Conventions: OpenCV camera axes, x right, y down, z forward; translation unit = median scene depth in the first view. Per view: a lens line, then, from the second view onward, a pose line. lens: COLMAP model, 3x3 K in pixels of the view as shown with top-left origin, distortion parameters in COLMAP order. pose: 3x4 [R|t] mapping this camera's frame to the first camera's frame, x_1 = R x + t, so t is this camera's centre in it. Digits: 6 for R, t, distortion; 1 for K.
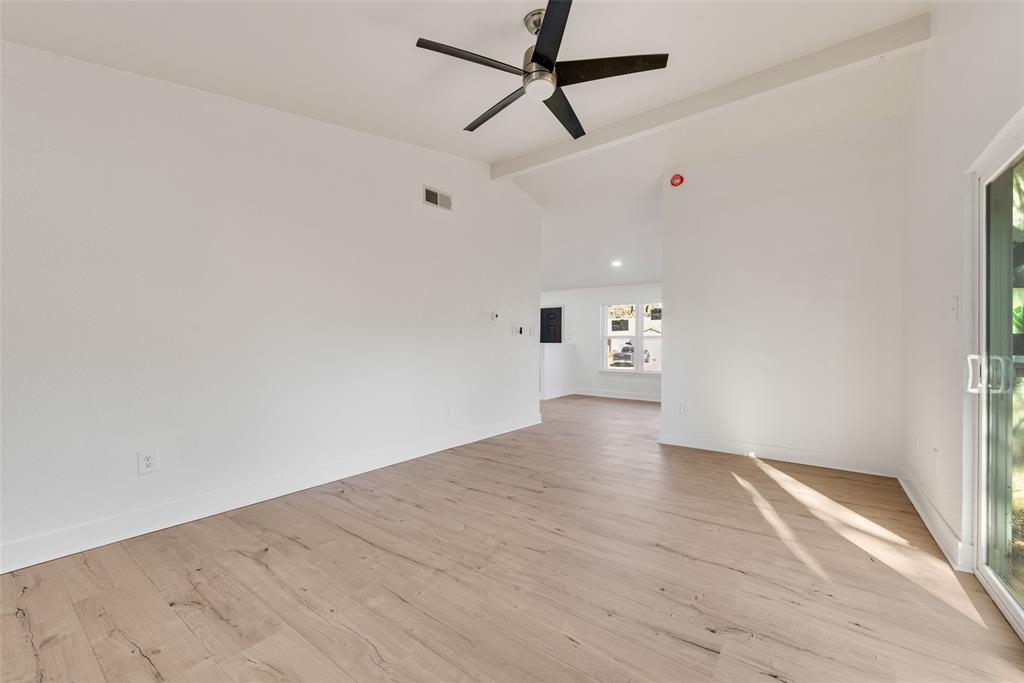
lens RADIAL K [[408.6, 0, 508.2], [0, 408.6, 347.5], [0, 0, 1]] dist [0.008515, -0.000007]
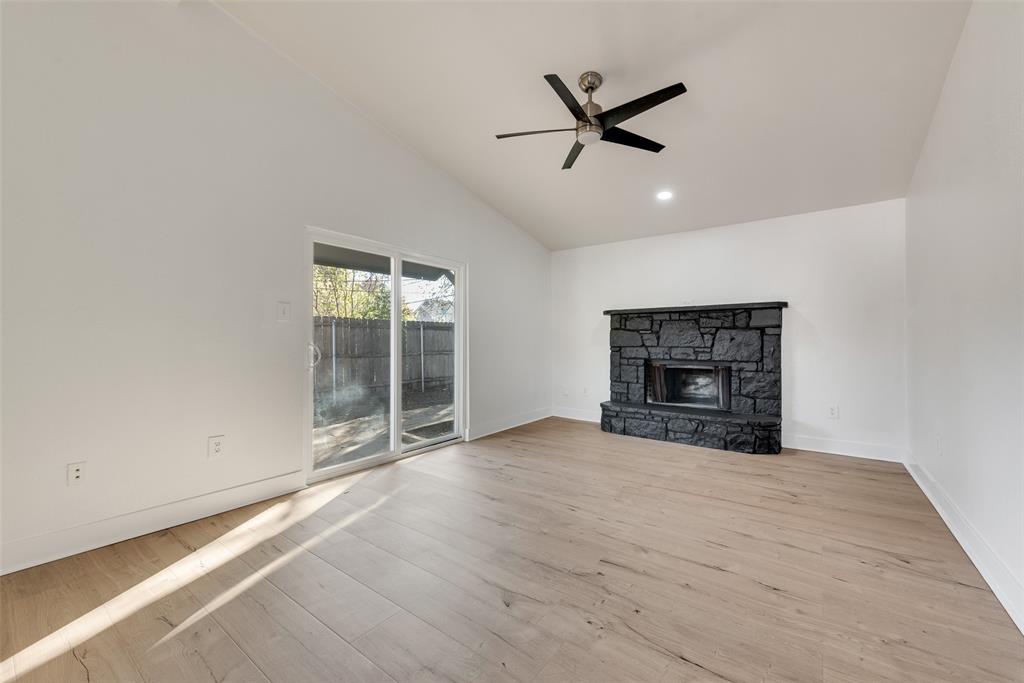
lens RADIAL K [[408.6, 0, 508.2], [0, 408.6, 347.5], [0, 0, 1]] dist [0.008515, -0.000007]
pose [[-0.999955, -0.004766, 0.008209, 0.274708], [-0.004670, 0.999921, 0.011627, 0.004243], [-0.008264, 0.011588, -0.999899, 1.987467]]
